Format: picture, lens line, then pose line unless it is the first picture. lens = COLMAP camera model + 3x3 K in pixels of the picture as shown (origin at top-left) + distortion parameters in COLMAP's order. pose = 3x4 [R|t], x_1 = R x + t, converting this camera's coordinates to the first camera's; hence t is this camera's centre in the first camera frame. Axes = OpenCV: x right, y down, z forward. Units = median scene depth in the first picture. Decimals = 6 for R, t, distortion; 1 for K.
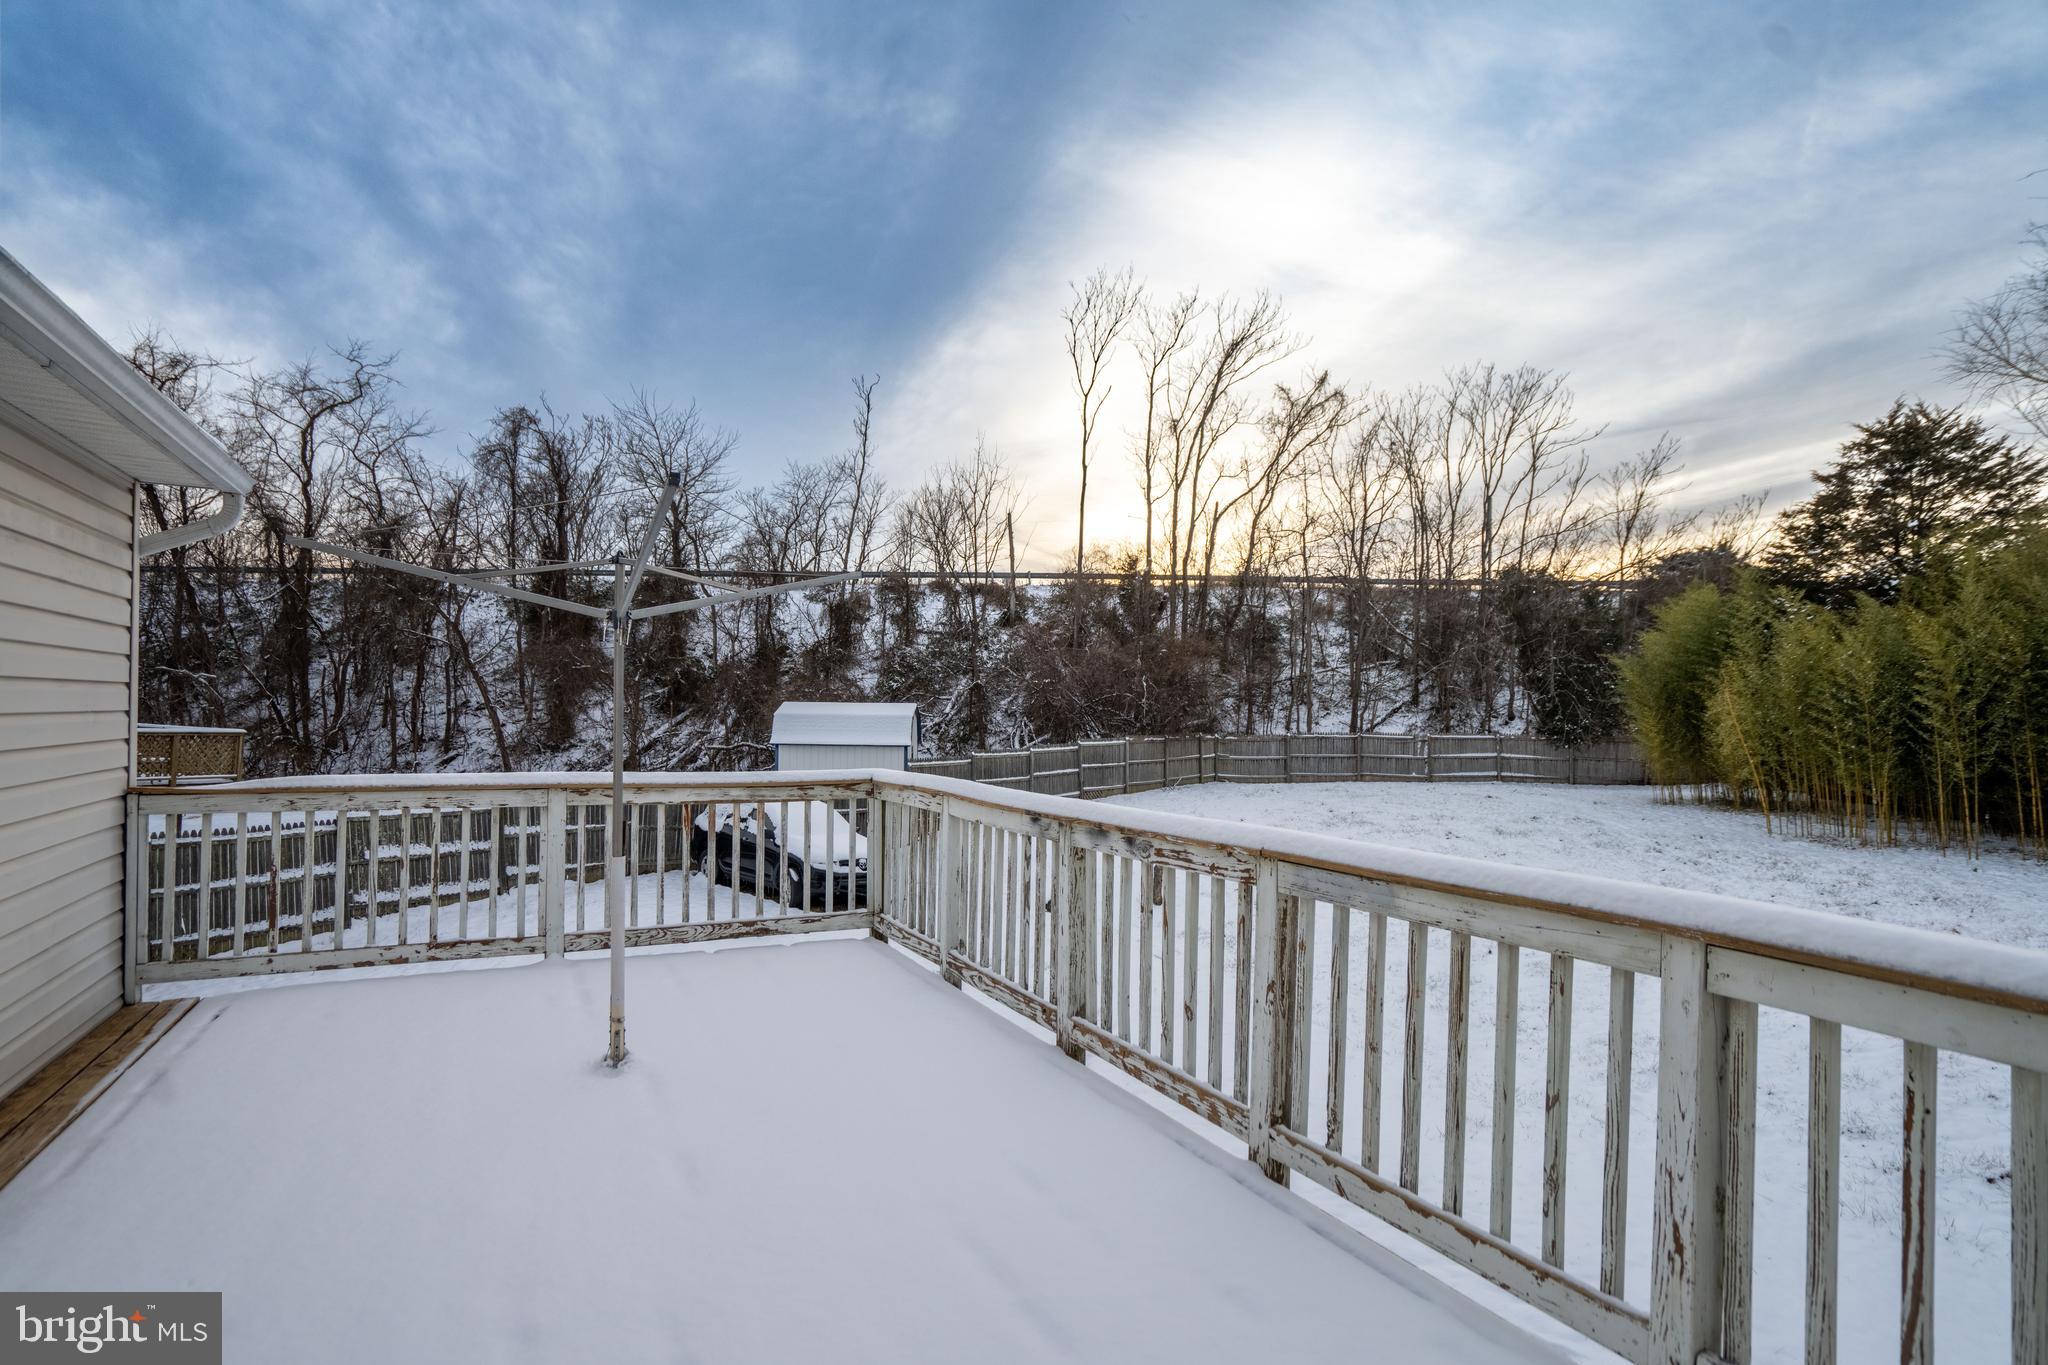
lens RADIAL K [[1028.3, 0, 1023.1], [0, 1028.3, 684.5], [0, 0, 1]] dist [-0.000441, -0.000016]
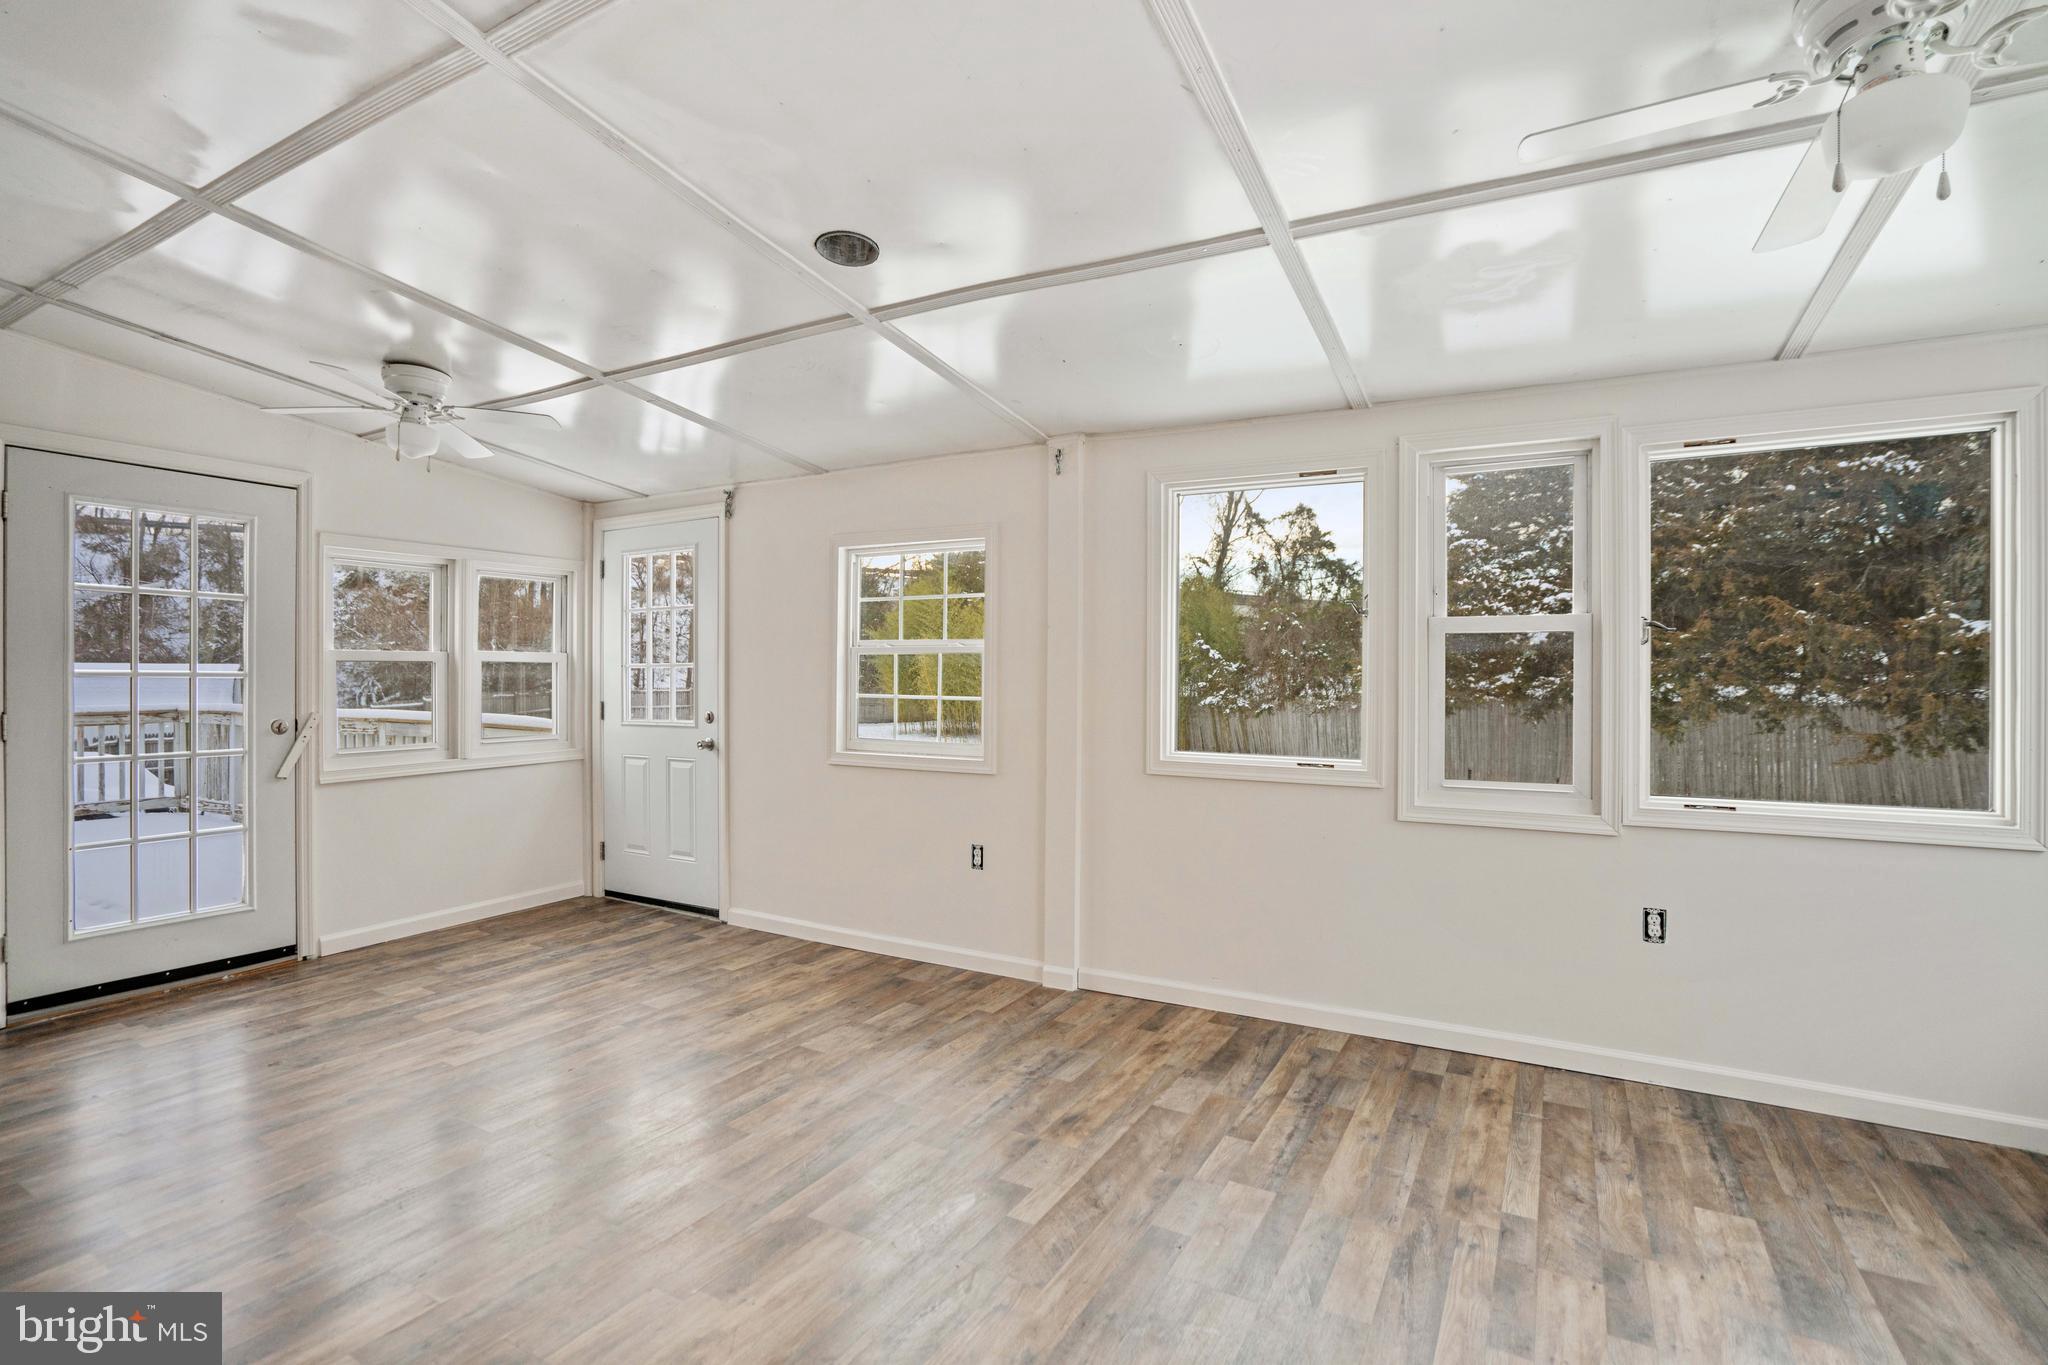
lens RADIAL K [[953.7, 0, 1027.6], [0, 953.7, 669.7], [0, 0, 1]] dist [-0.017793, 0.000248]
pose [[0.833602, -0.001565, 0.552363, 0.024119], [-0.011044, 0.999749, 0.019500, -0.001597], [-0.552255, -0.022356, 0.833375, -0.153781]]
